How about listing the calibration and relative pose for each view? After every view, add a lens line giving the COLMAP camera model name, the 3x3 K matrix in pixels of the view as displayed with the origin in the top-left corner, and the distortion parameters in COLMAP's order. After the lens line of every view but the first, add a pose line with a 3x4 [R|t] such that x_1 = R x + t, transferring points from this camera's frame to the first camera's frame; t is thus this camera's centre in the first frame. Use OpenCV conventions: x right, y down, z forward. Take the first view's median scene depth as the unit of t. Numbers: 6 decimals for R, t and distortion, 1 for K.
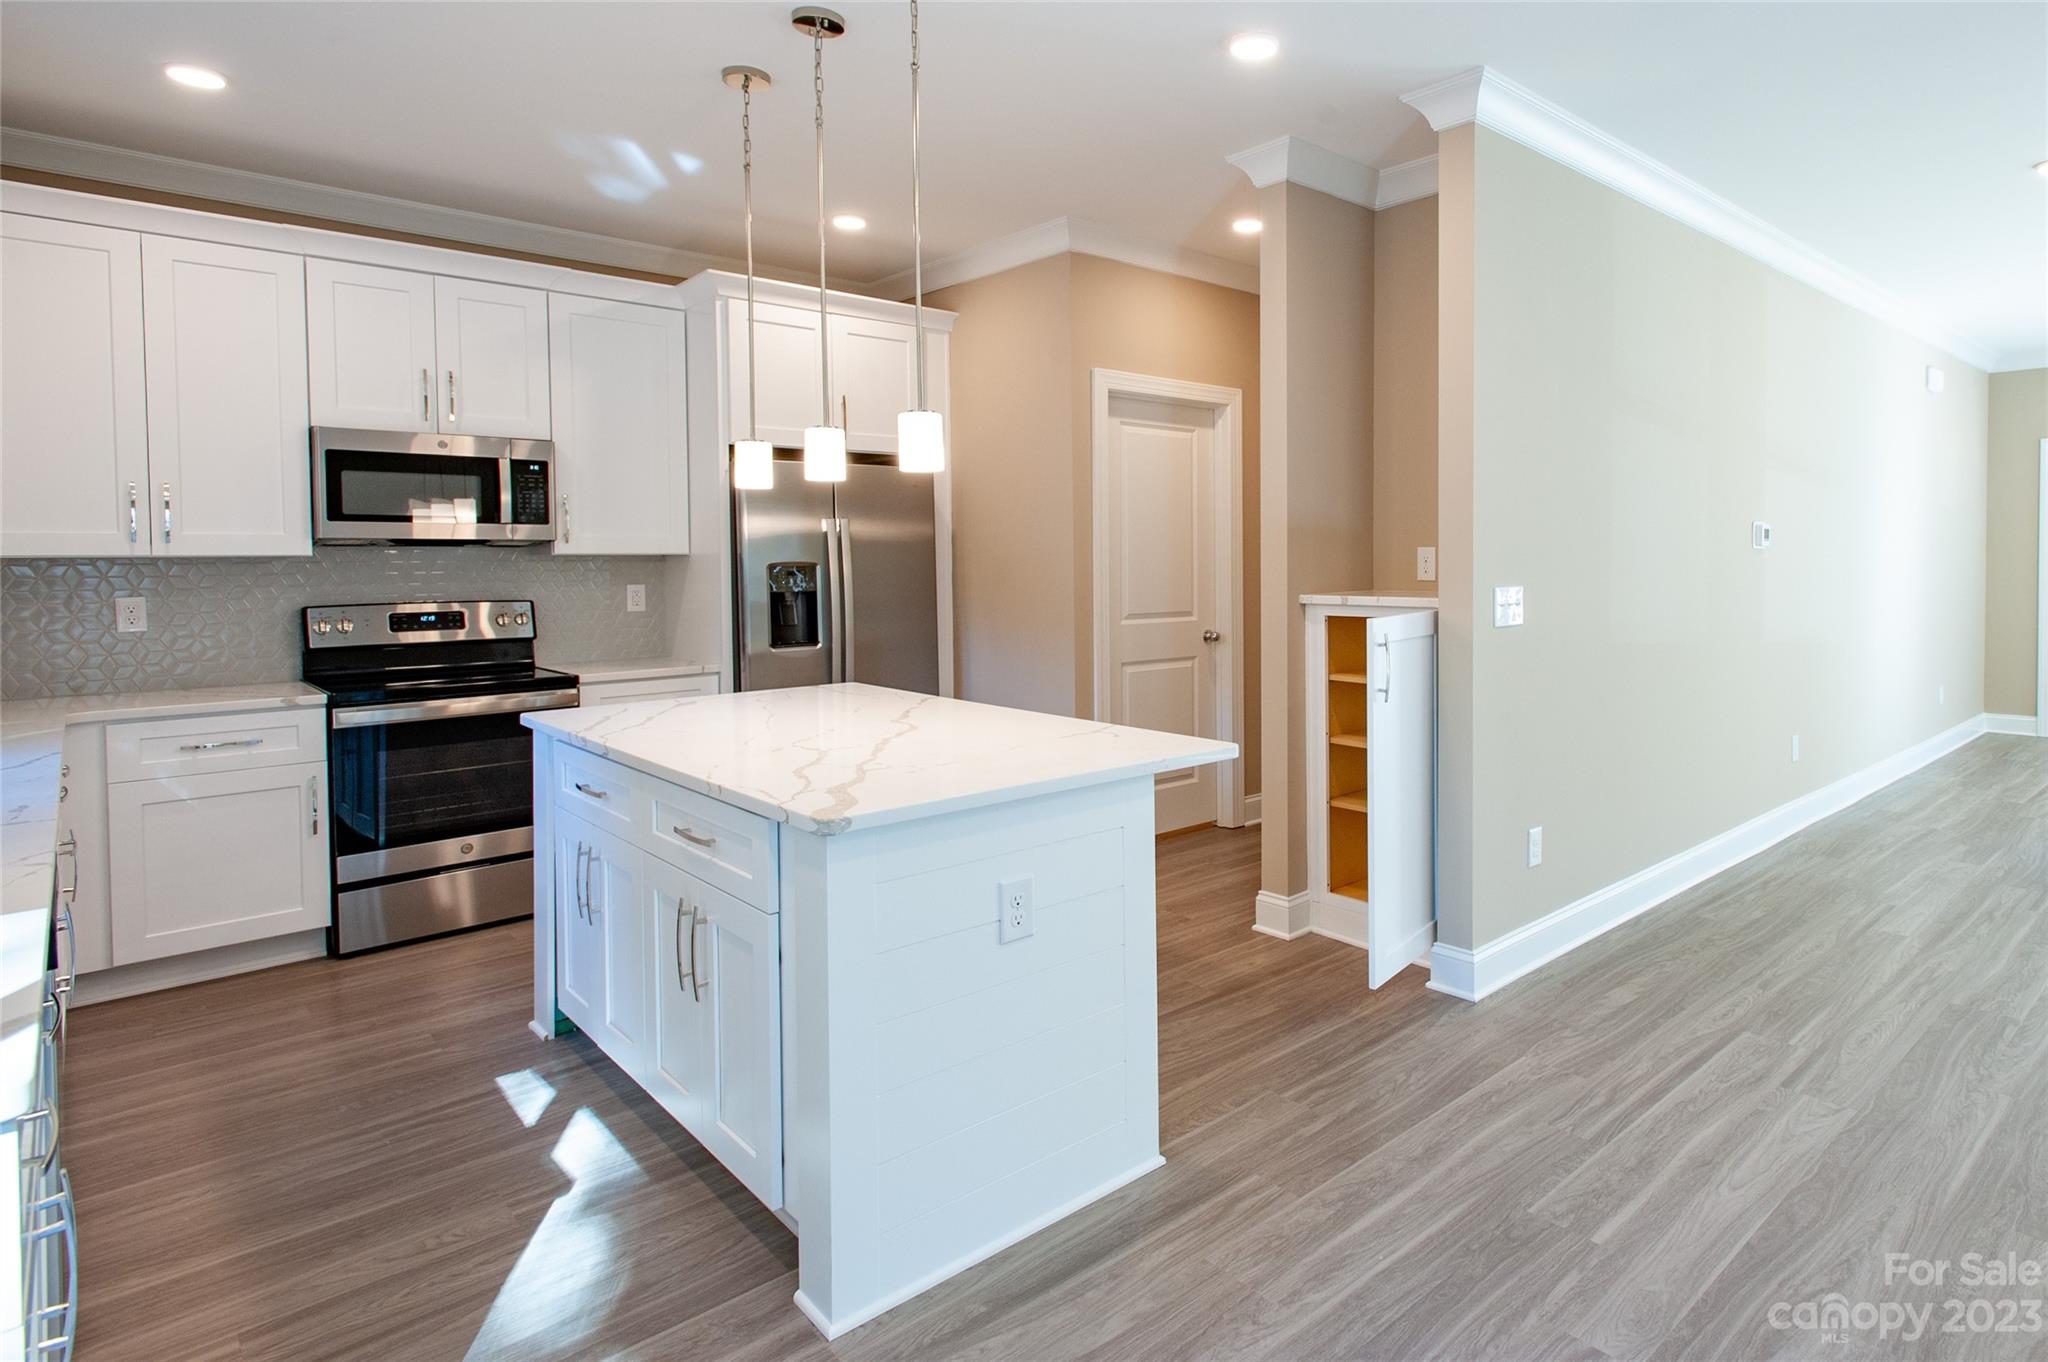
lens RADIAL K [[1119.2, 0, 1196.6], [0, 1119.2, 585.6], [0, 0, 1]] dist [0.020162, -0.009423]
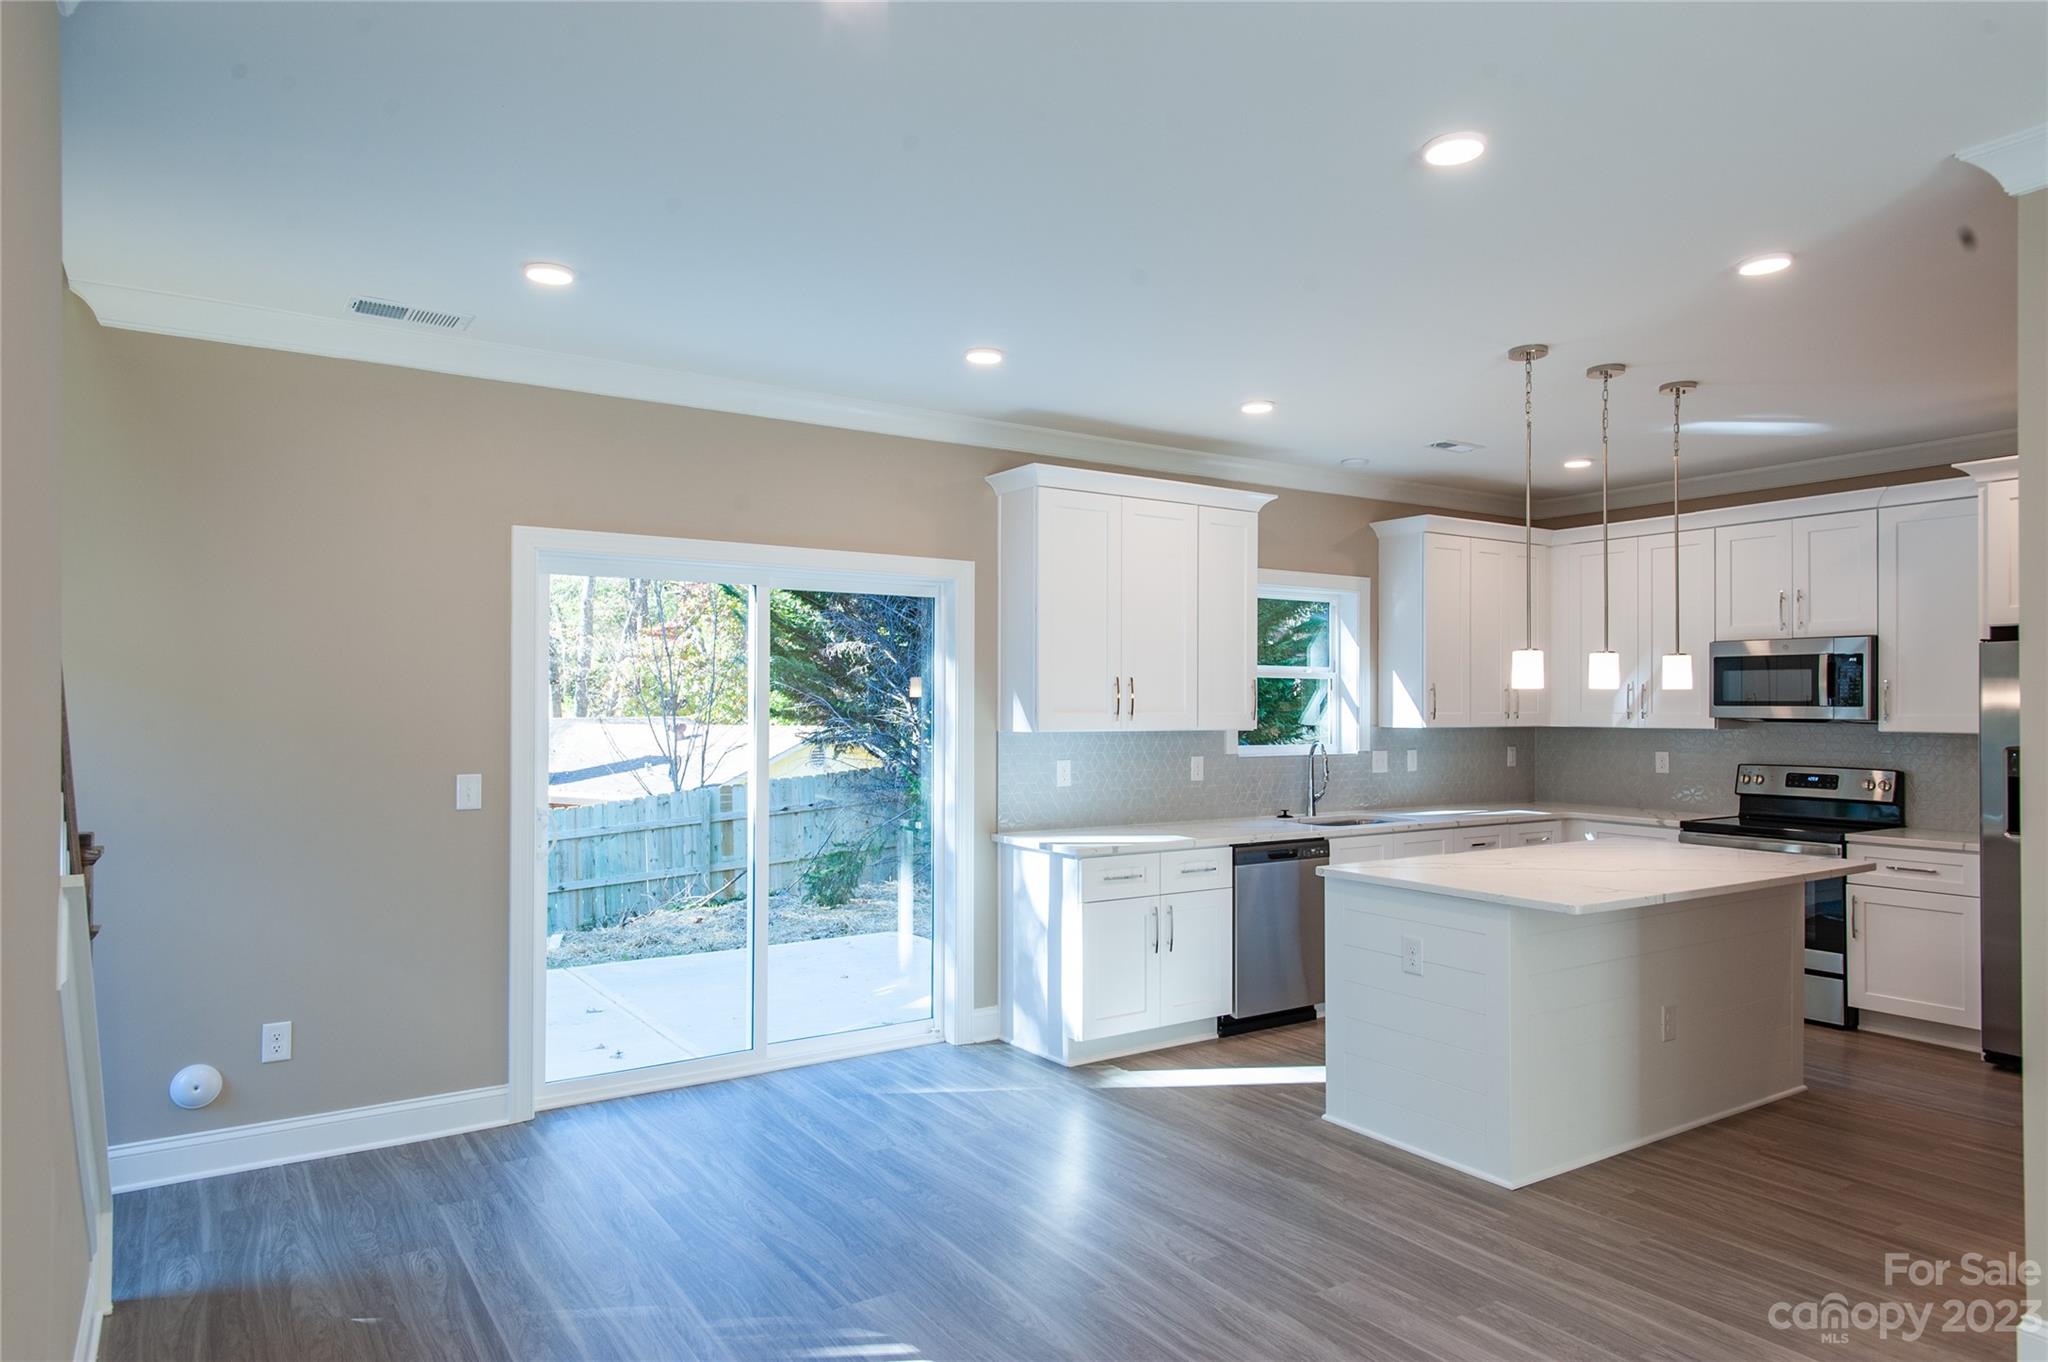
lens RADIAL K [[1242.1, 0, 1025.9], [0, 1242.1, 686.8], [0, 0, 1]] dist [0.018461, -0.006759]
pose [[-0.190991, -0.007333, -0.981564, 1.025220], [-0.027202, 0.999628, -0.002175, -0.055514], [0.981215, 0.026285, -0.191120, 0.440591]]
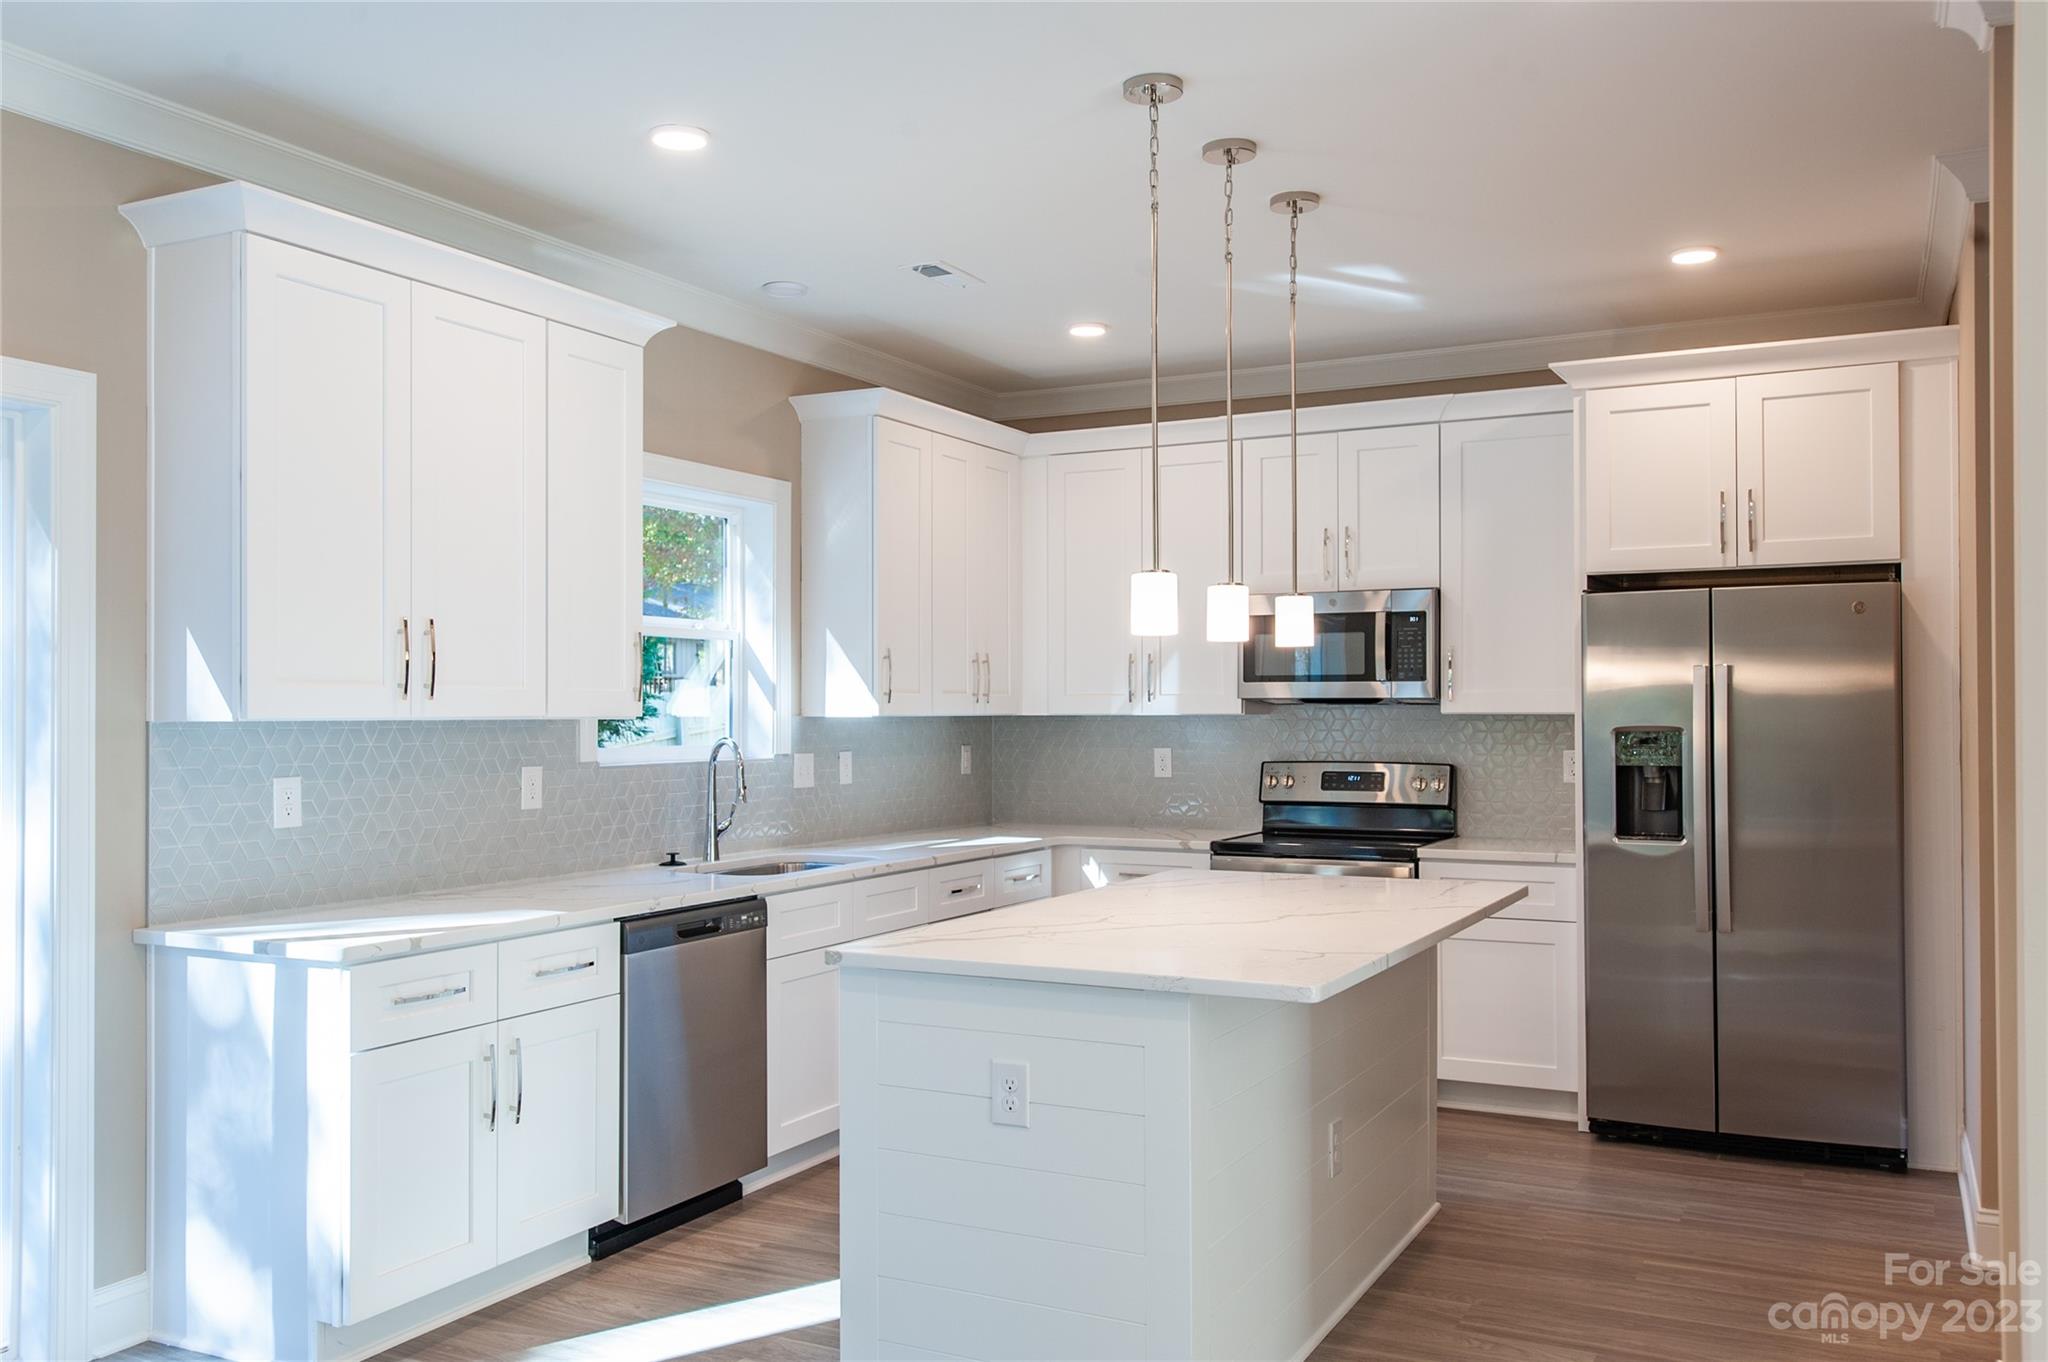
lens RADIAL K [[1663.7, 0, 1018.4], [0, 1663.7, 693.2], [0, 0, 1]] dist [0.033581, -0.025942]
pose [[0.307690, -0.003510, -0.951480, 0.692955], [-0.024250, 0.999639, -0.011530, -0.023891], [0.951178, 0.026621, 0.307494, 0.314602]]
